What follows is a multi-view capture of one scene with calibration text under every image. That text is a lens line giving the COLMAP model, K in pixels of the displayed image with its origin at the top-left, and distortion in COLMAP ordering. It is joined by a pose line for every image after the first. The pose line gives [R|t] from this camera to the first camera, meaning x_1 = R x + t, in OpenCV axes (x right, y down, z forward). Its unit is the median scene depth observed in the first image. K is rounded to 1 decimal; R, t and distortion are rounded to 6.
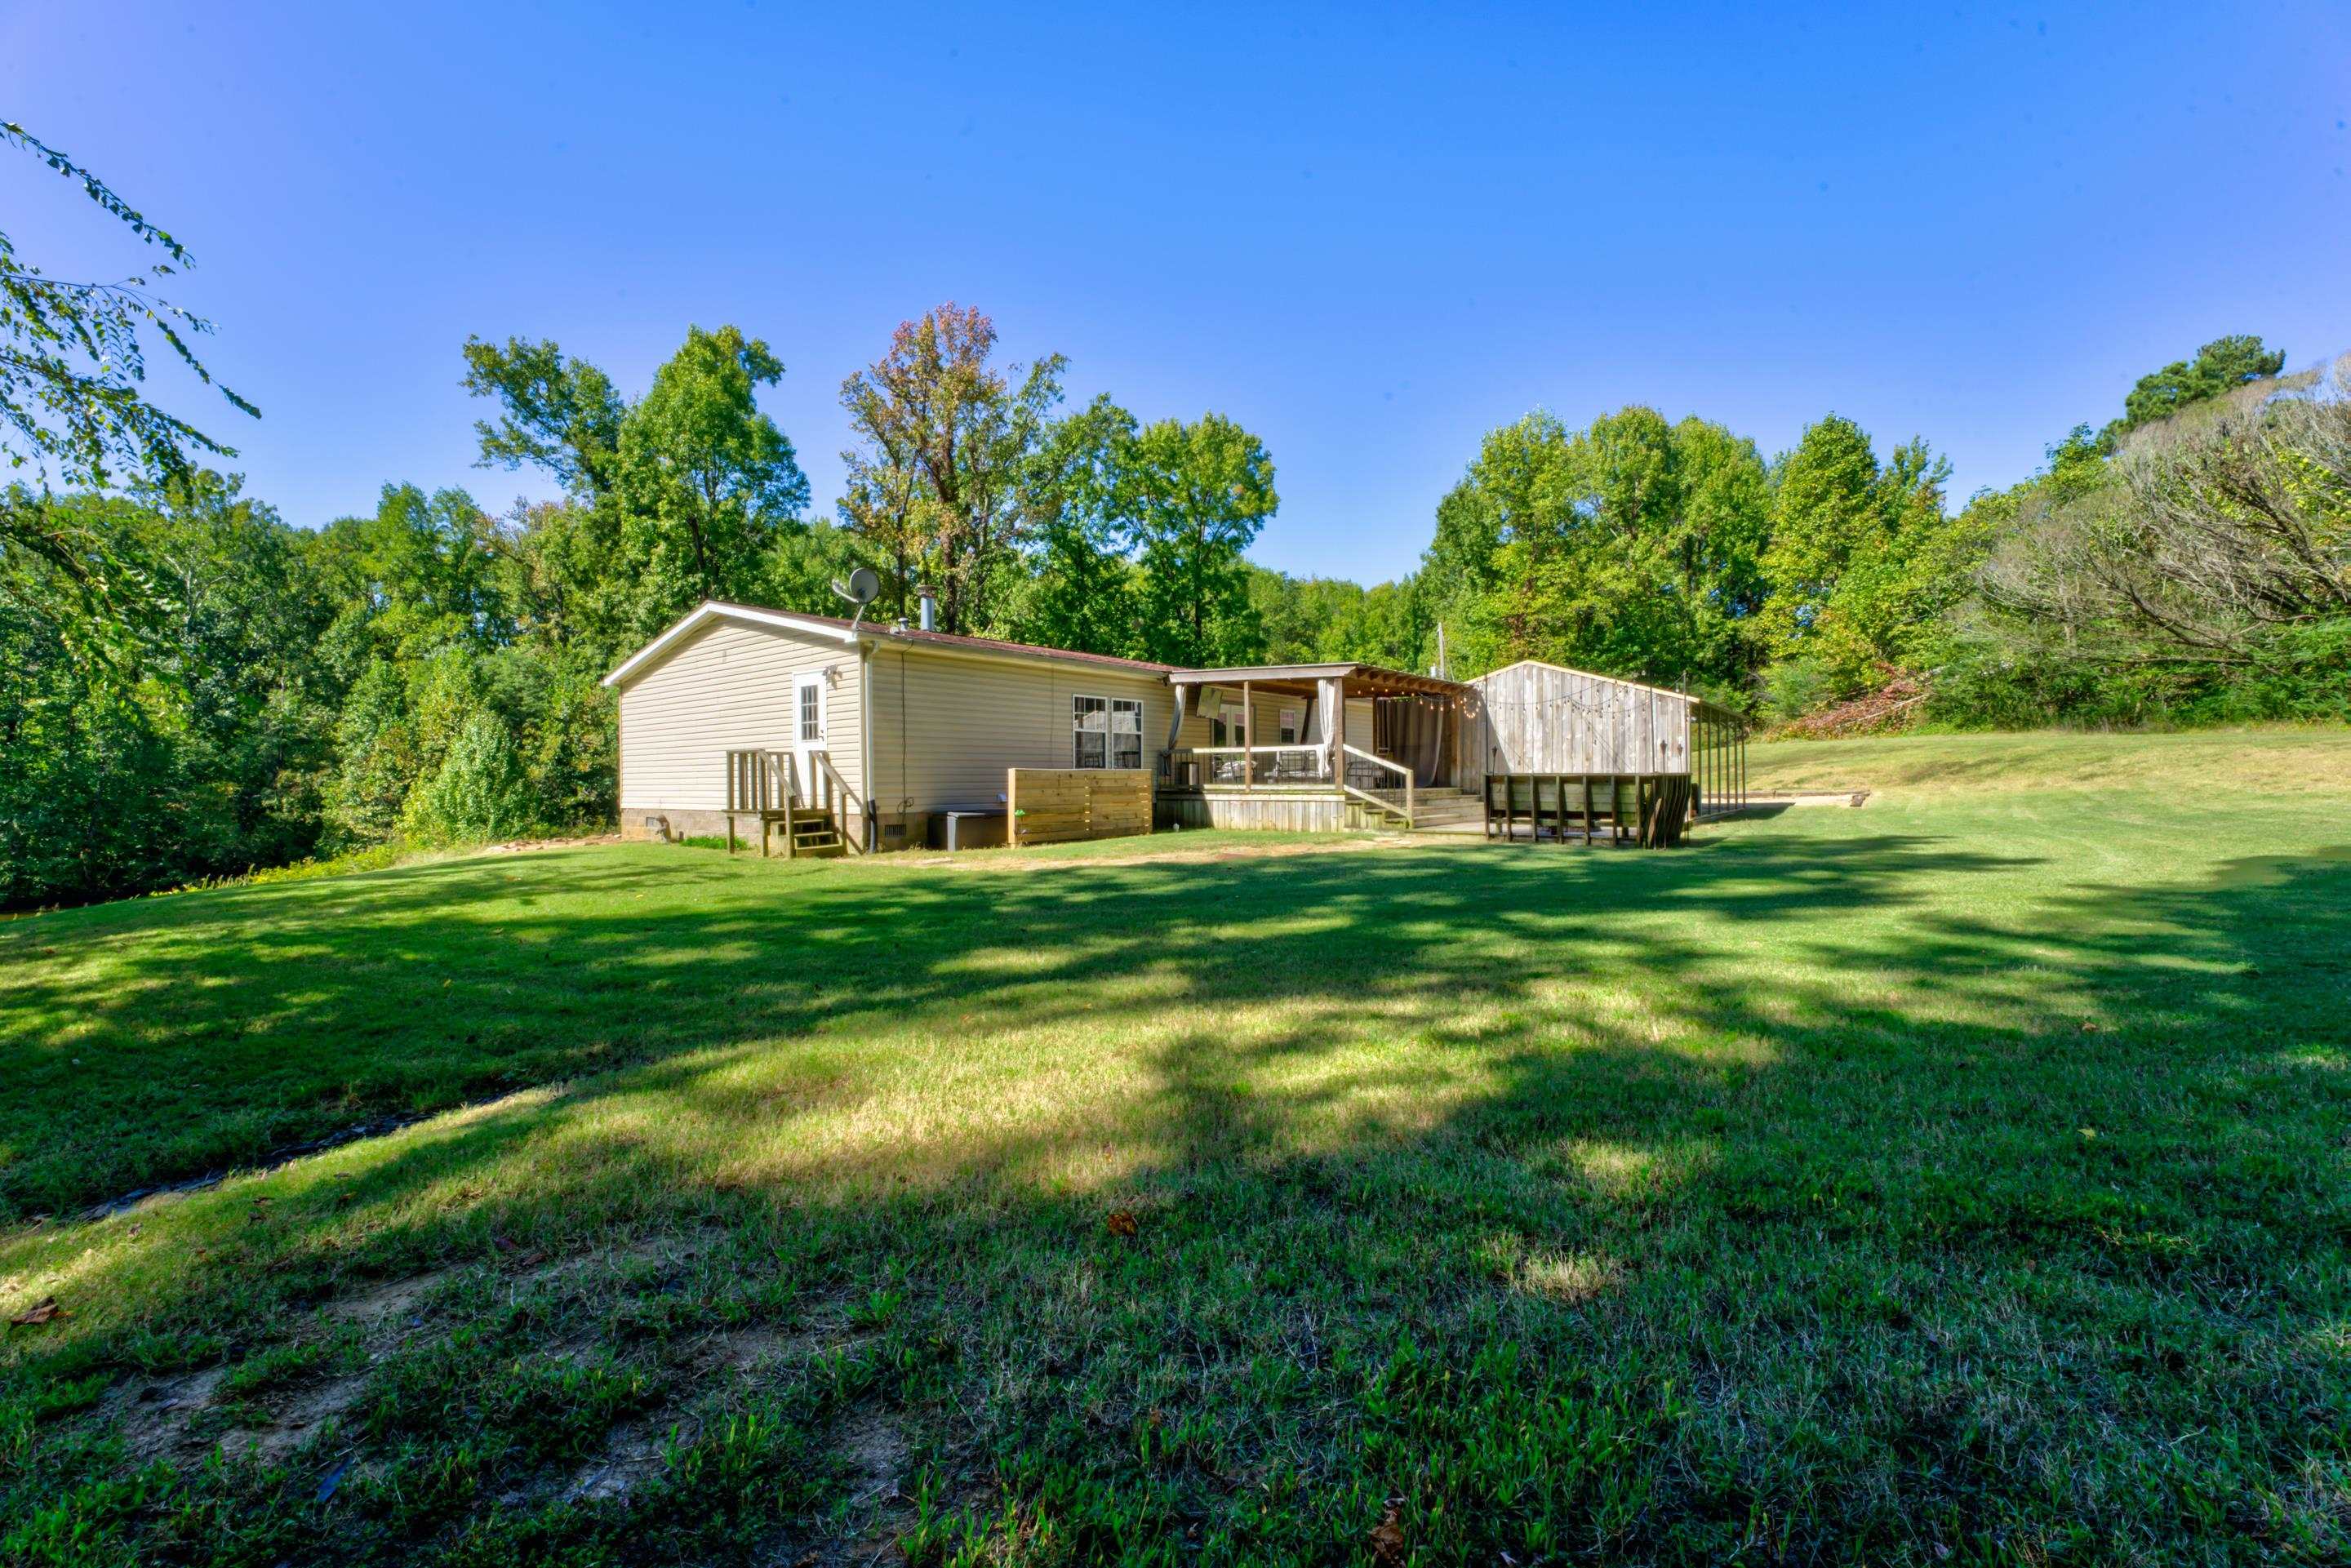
lens RADIAL K [[946.3, 0, 1165.9], [0, 946.3, 784.7], [0, 0, 1]] dist [-0.024716, 0.000991]
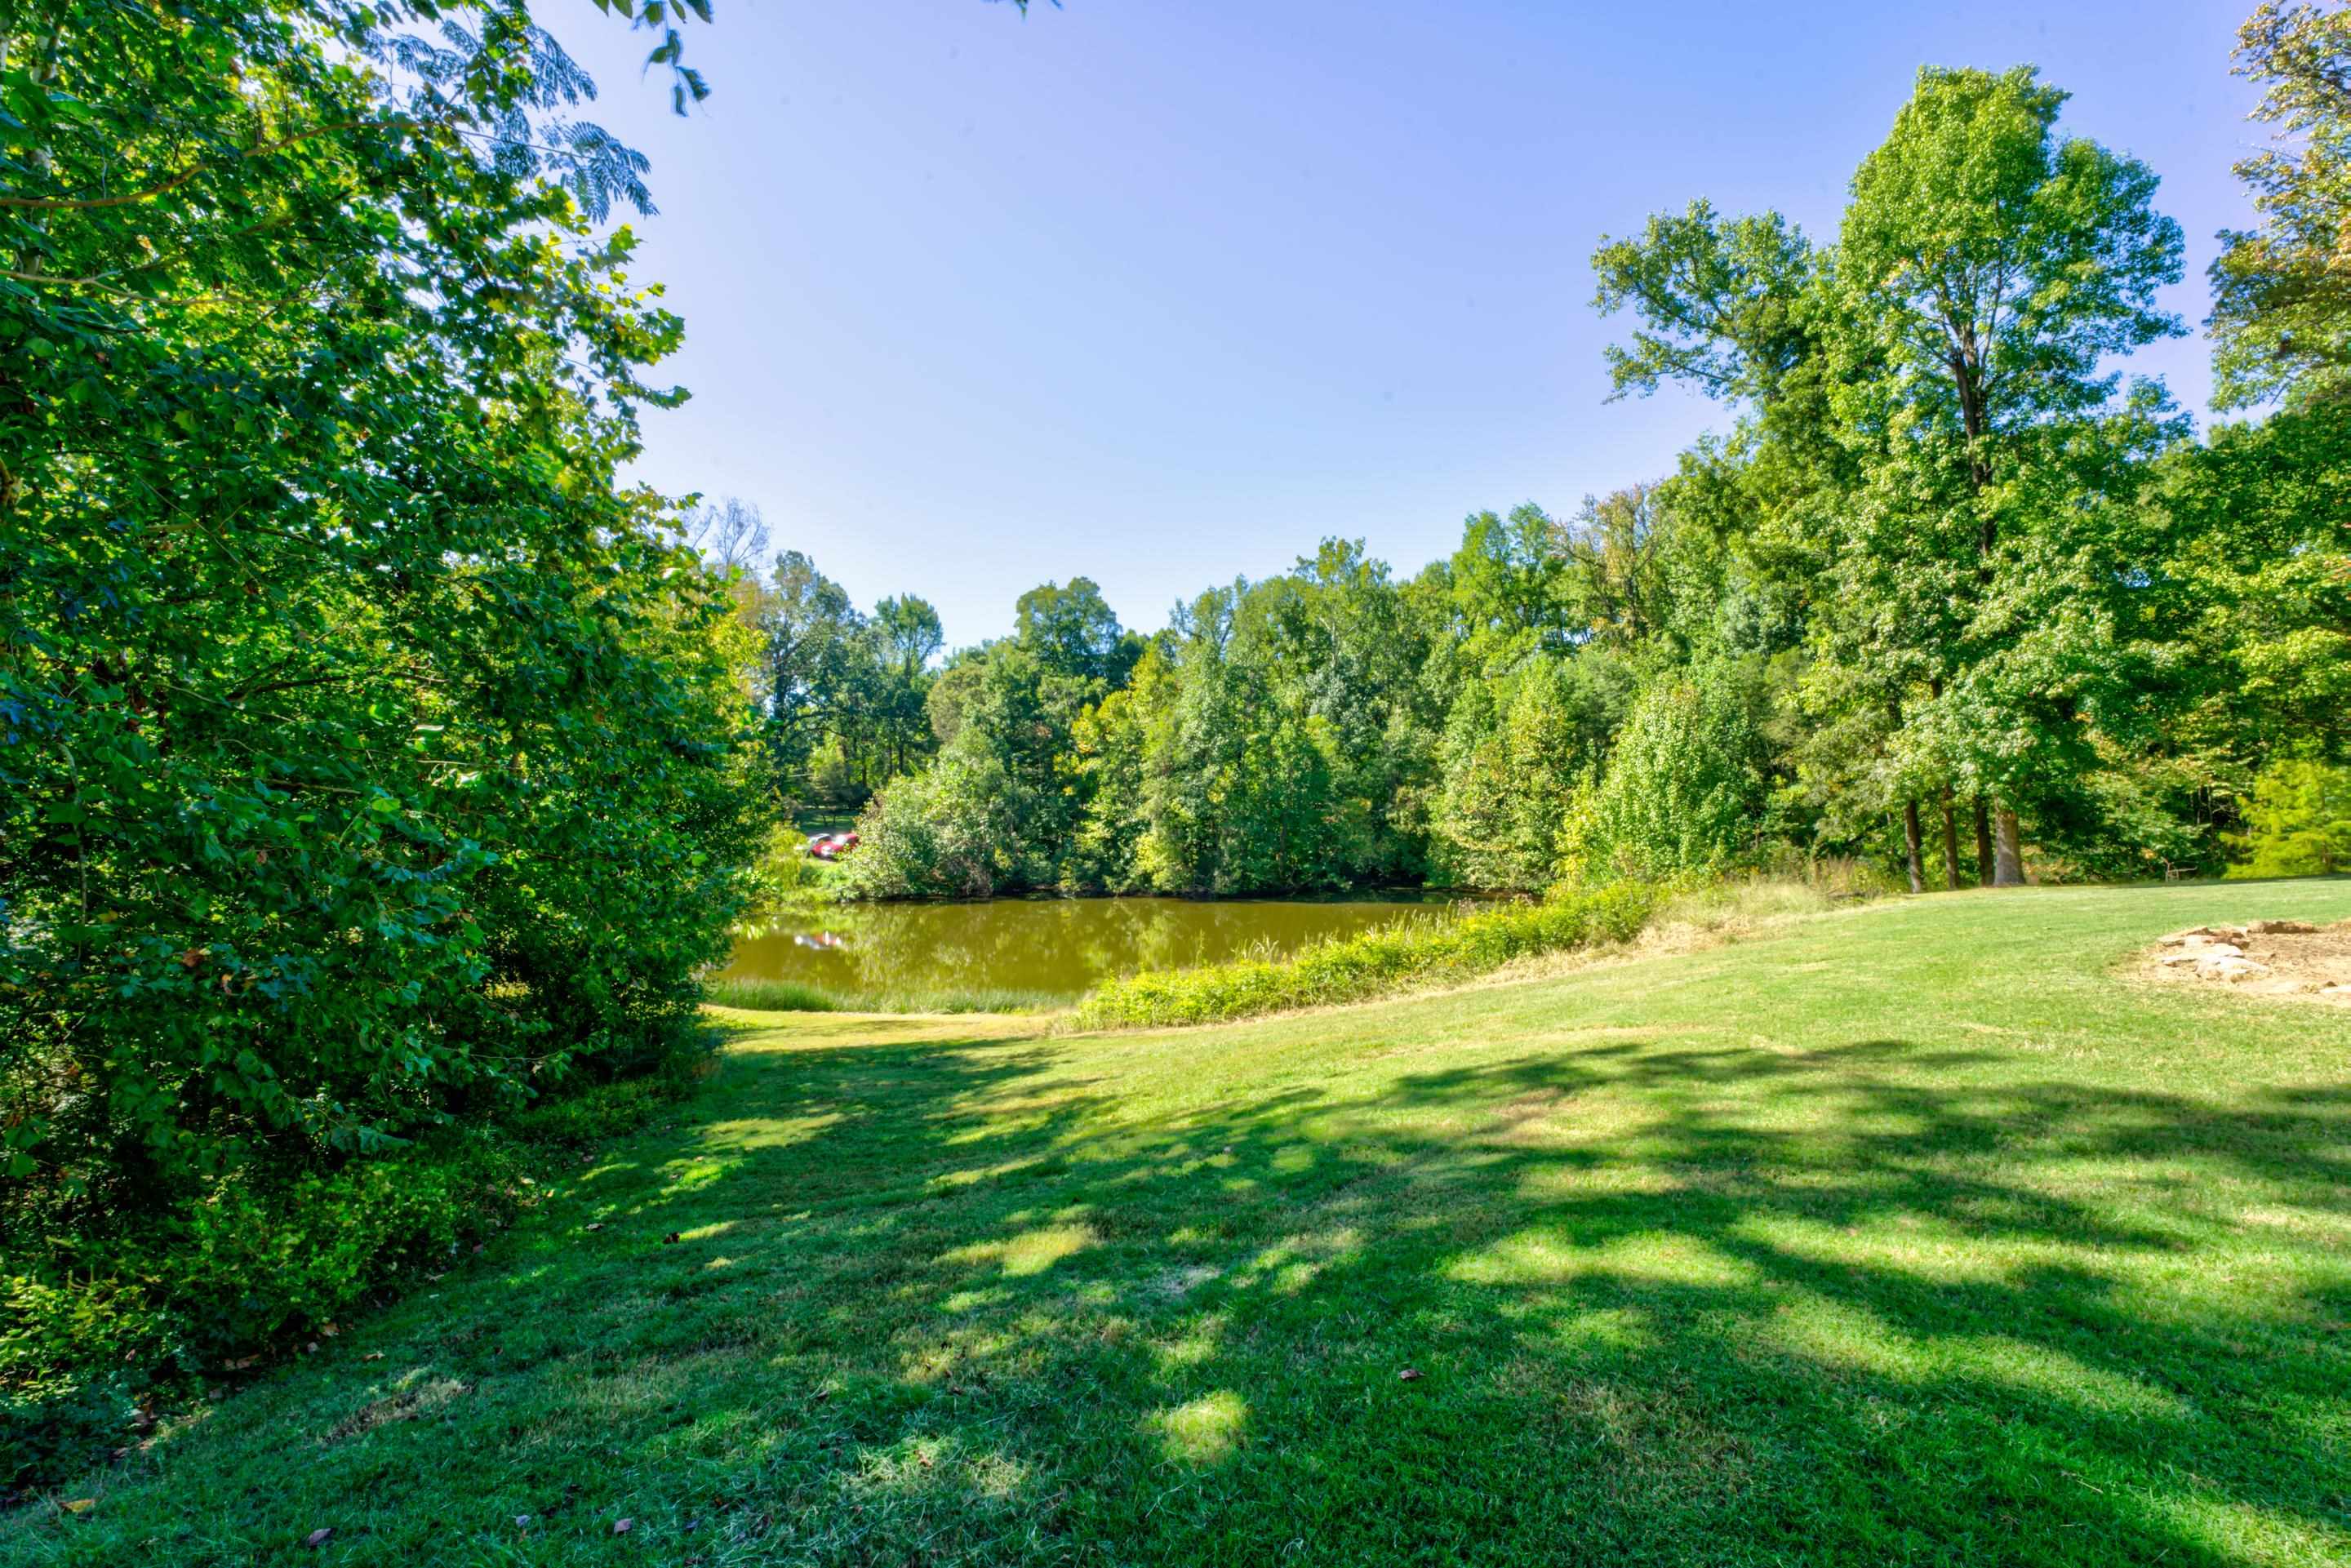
lens RADIAL K [[946.3, 0, 1154.8], [0, 946.3, 770.3], [0, 0, 1]] dist [-0.024716, 0.000991]
pose [[0.546238, -0.033452, -0.836962, -0.160831], [0.006562, 0.999342, -0.035660, 0.003107], [0.837604, 0.013986, 0.546099, 0.128678]]
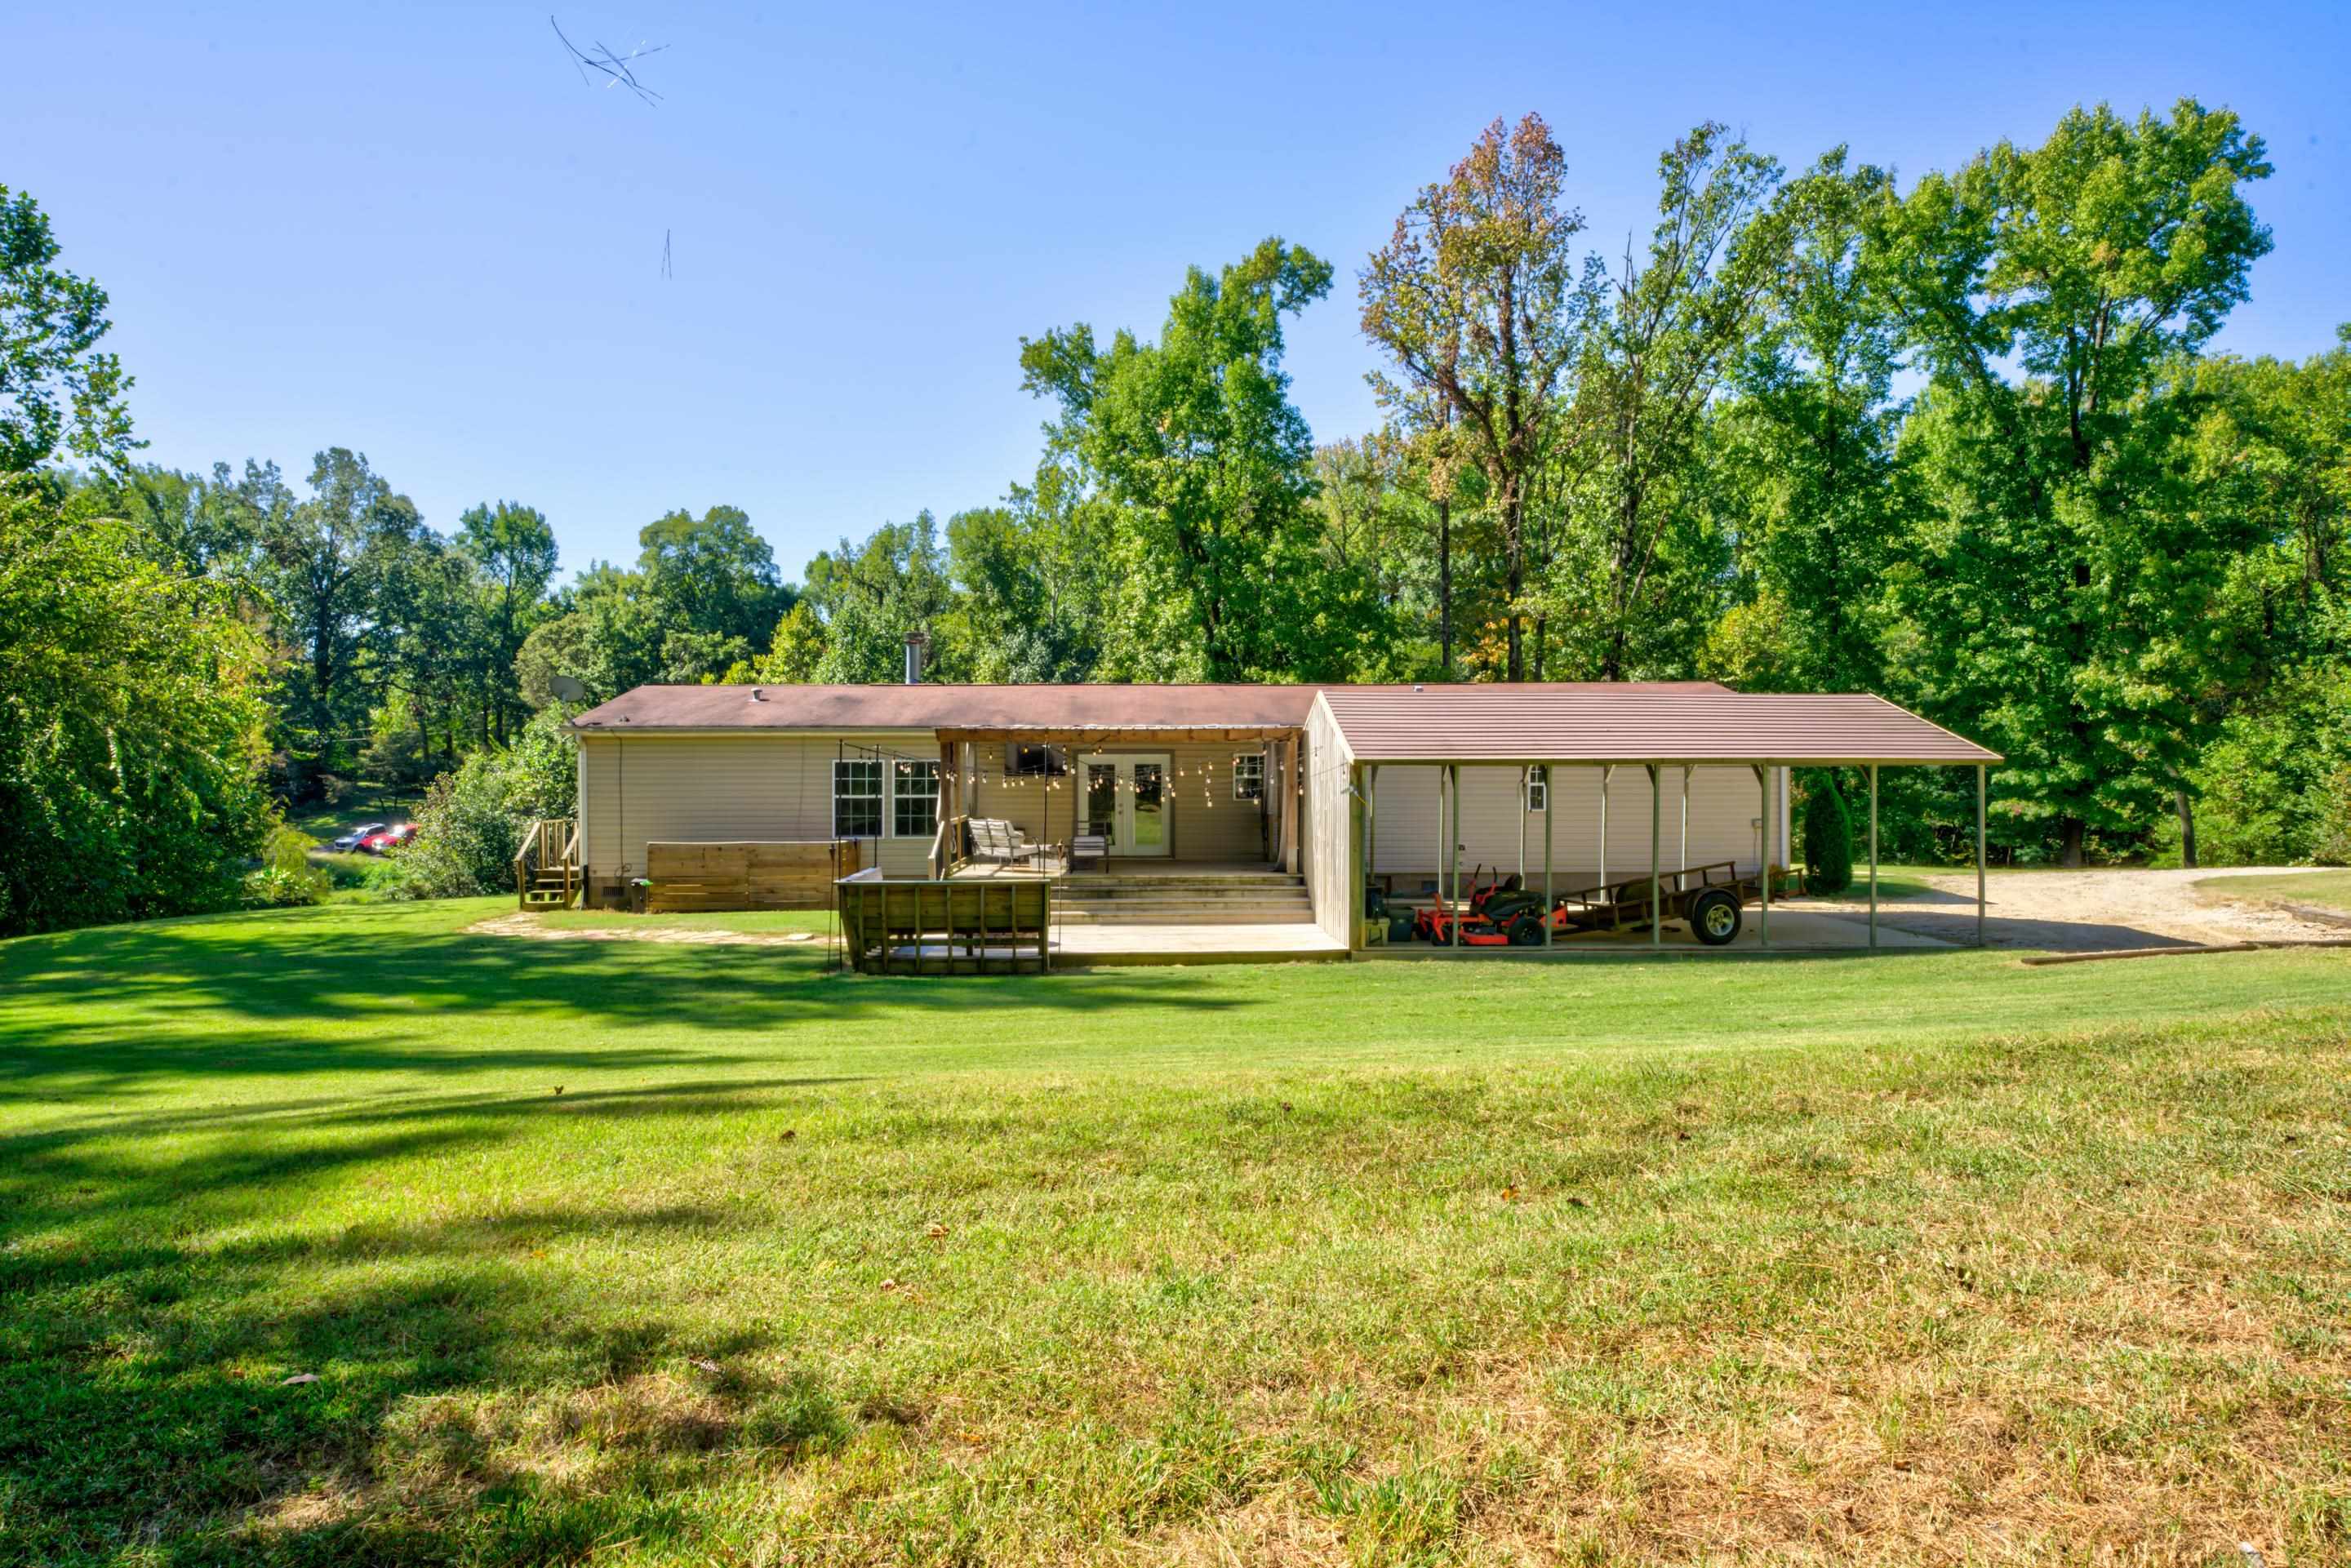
lens RADIAL K [[1503.2, 0, 1161.1], [0, 1503.2, 774.8], [0, 0, 1]] dist [0.020844, 0.002849]
pose [[0.637610, 0.005726, -0.770338, 0.296278], [-0.007651, 0.999970, 0.001100, -0.019303], [0.770321, 0.005193, 0.637635, 0.065617]]
